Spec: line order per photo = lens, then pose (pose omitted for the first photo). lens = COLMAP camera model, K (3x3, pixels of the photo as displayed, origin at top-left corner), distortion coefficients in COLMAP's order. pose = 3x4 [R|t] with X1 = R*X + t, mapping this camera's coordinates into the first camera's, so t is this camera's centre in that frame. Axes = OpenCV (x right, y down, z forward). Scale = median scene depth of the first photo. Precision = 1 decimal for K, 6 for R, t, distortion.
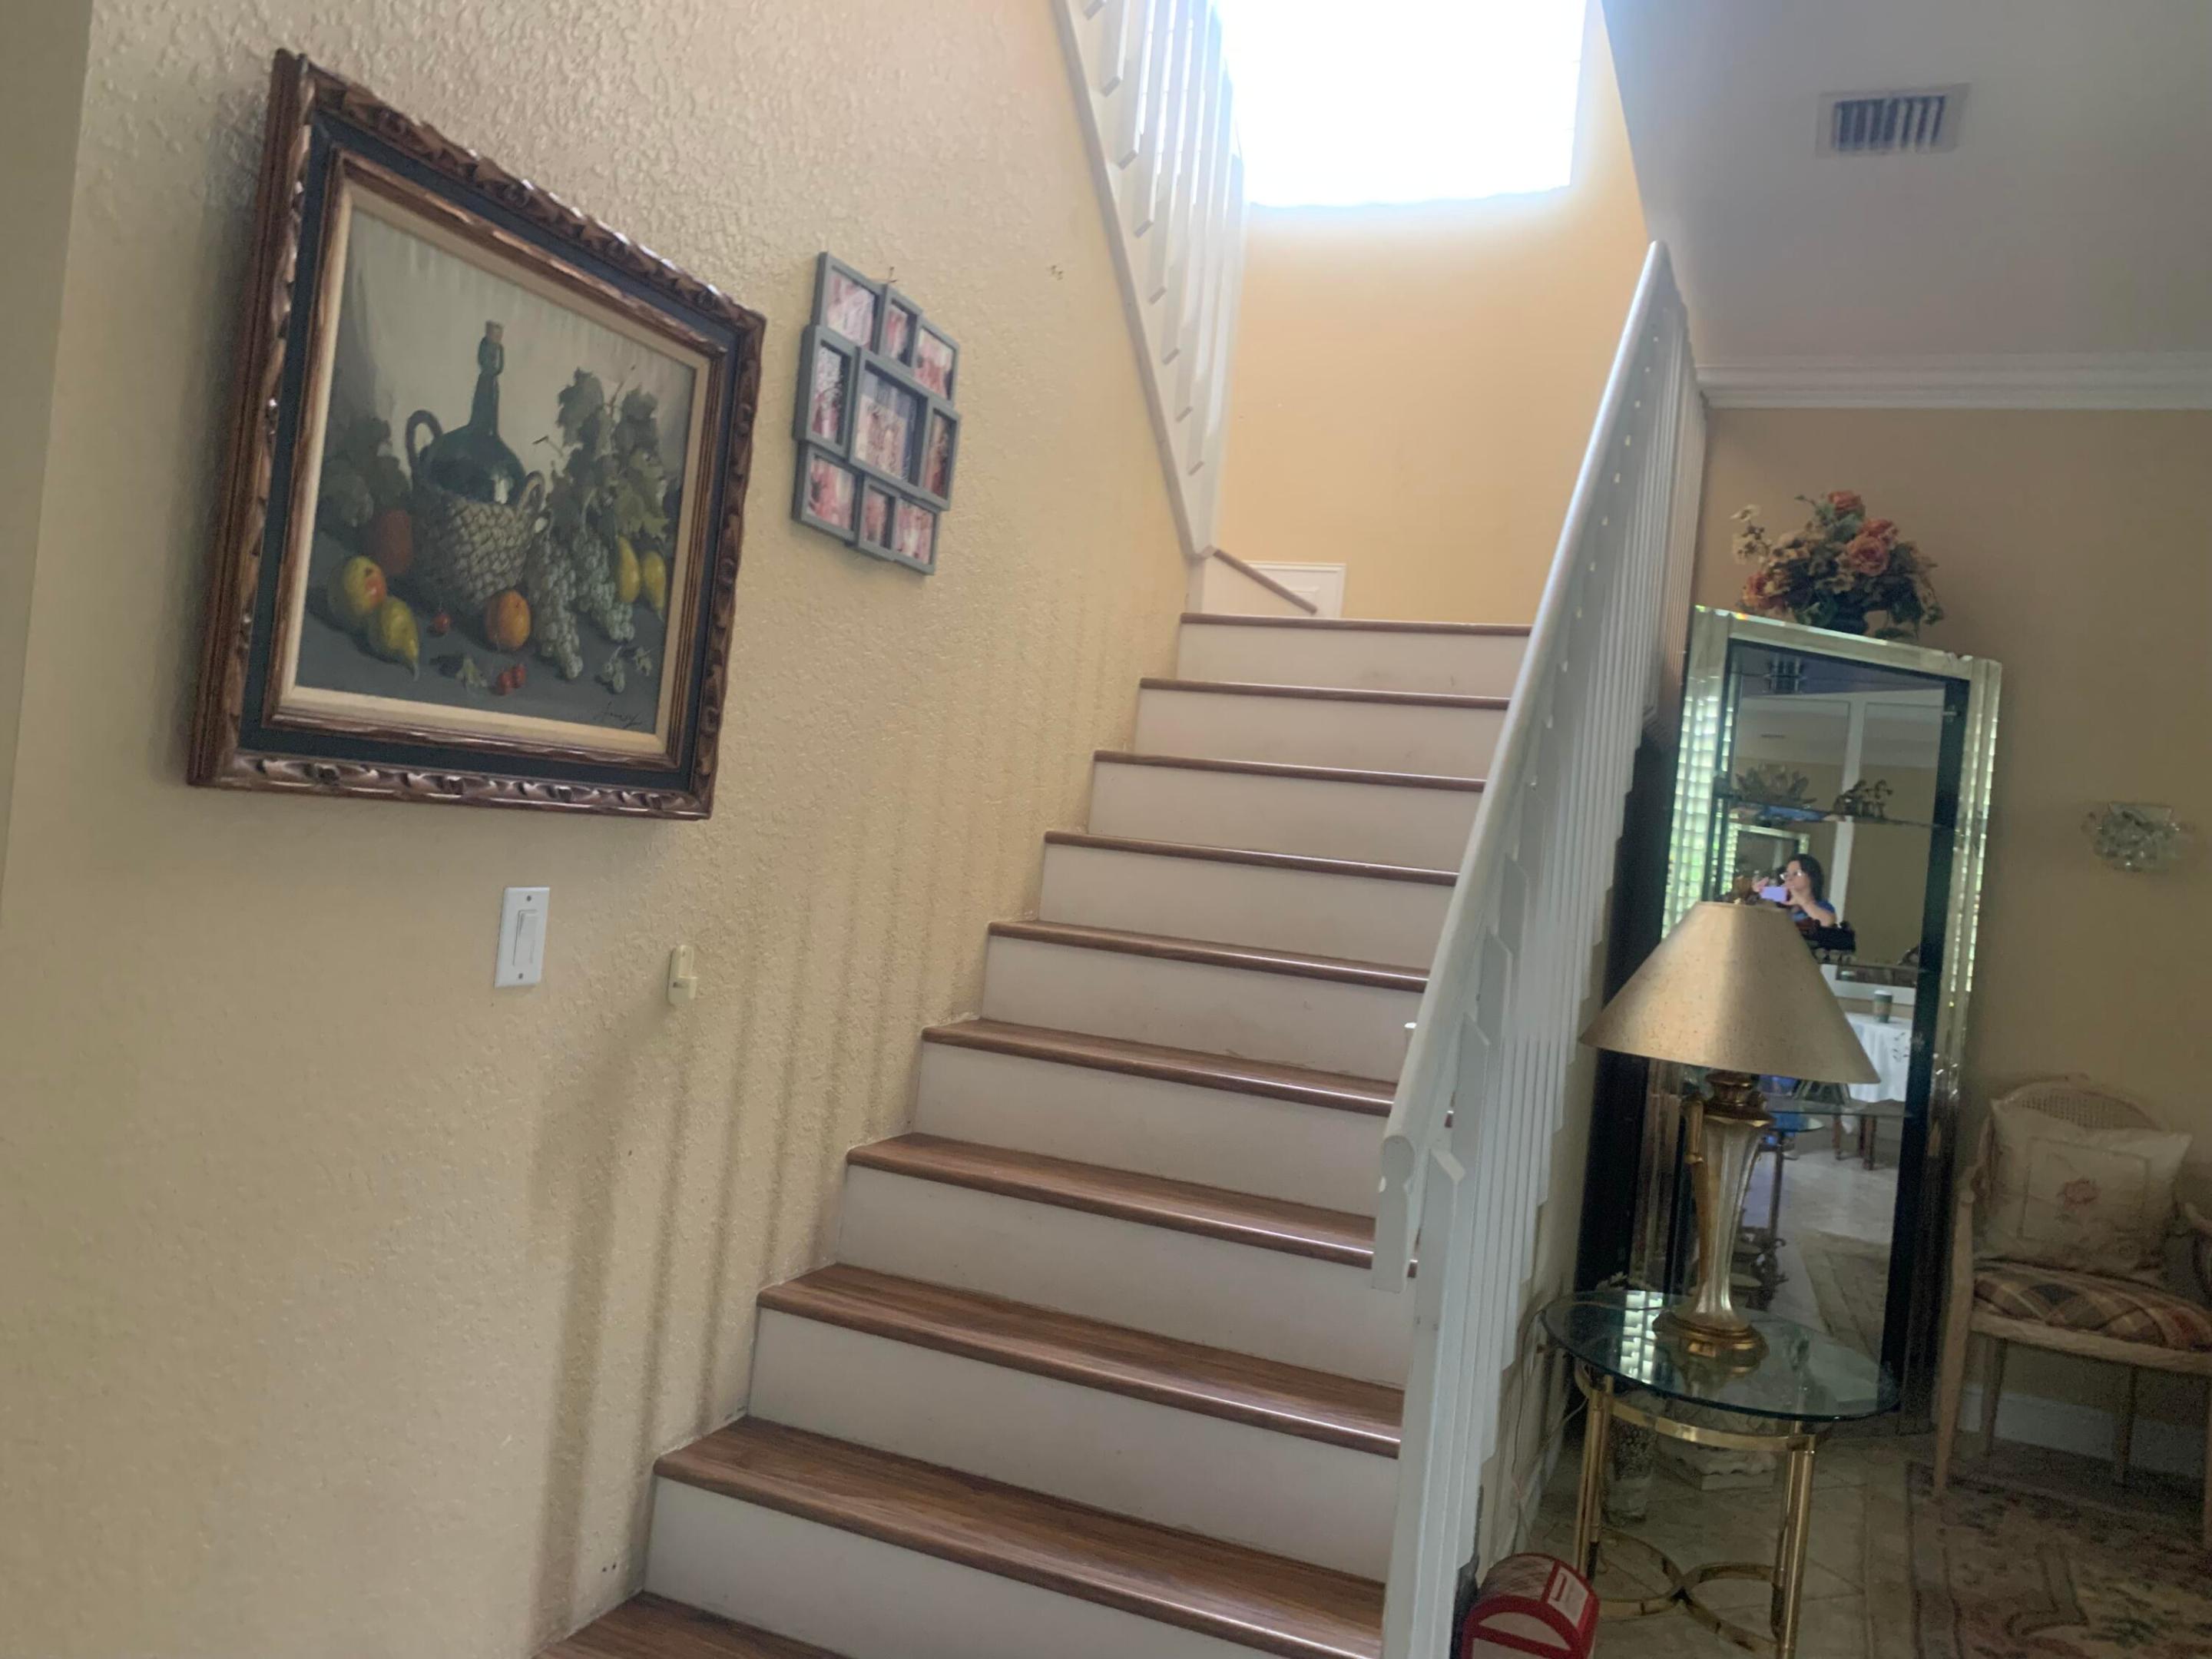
lens RADIAL K [[1640.3, 0, 1104.3], [0, 1640.3, 798.7], [0, 0, 1]] dist [0.007840, -0.026347]
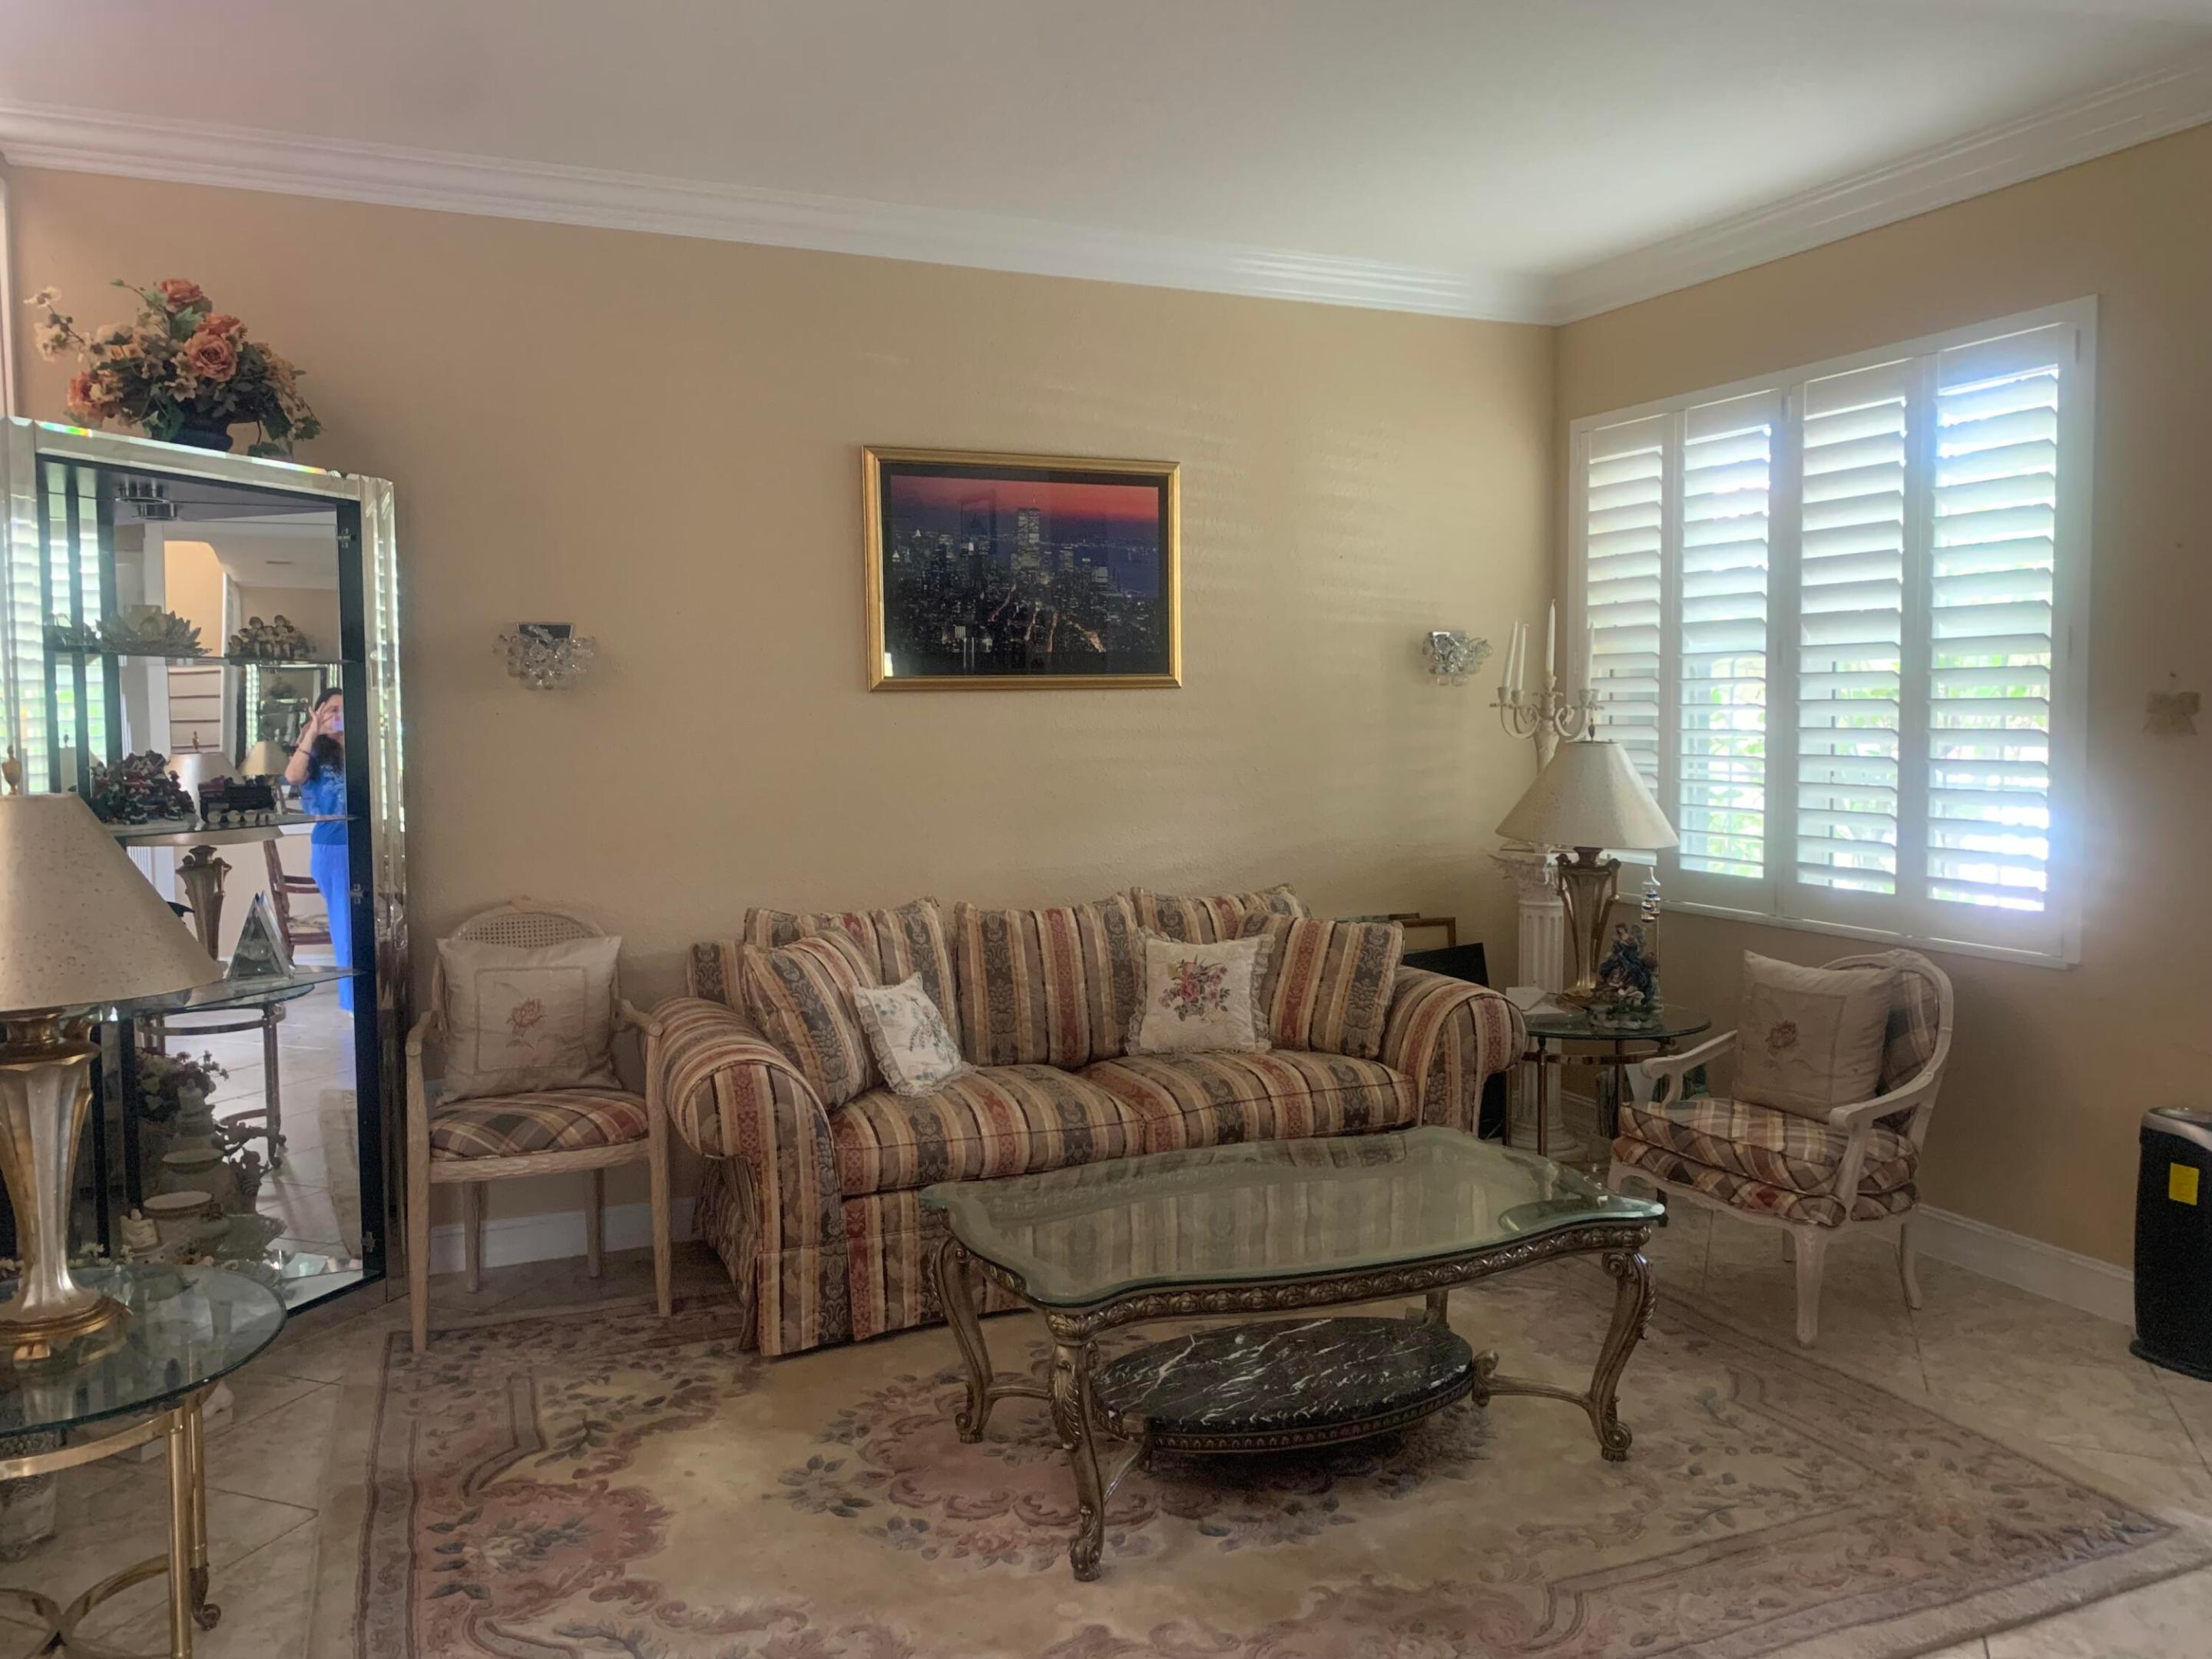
lens RADIAL K [[1704.7, 0, 1106.0], [0, 1704.7, 829.5], [0, 0, 1]] dist [-0.035369, 0.003797]
pose [[0.671164, -0.153551, 0.725232, 0.100305], [0.065703, 0.986784, 0.148123, -0.003165], [-0.738392, -0.051765, 0.672382, 0.043758]]
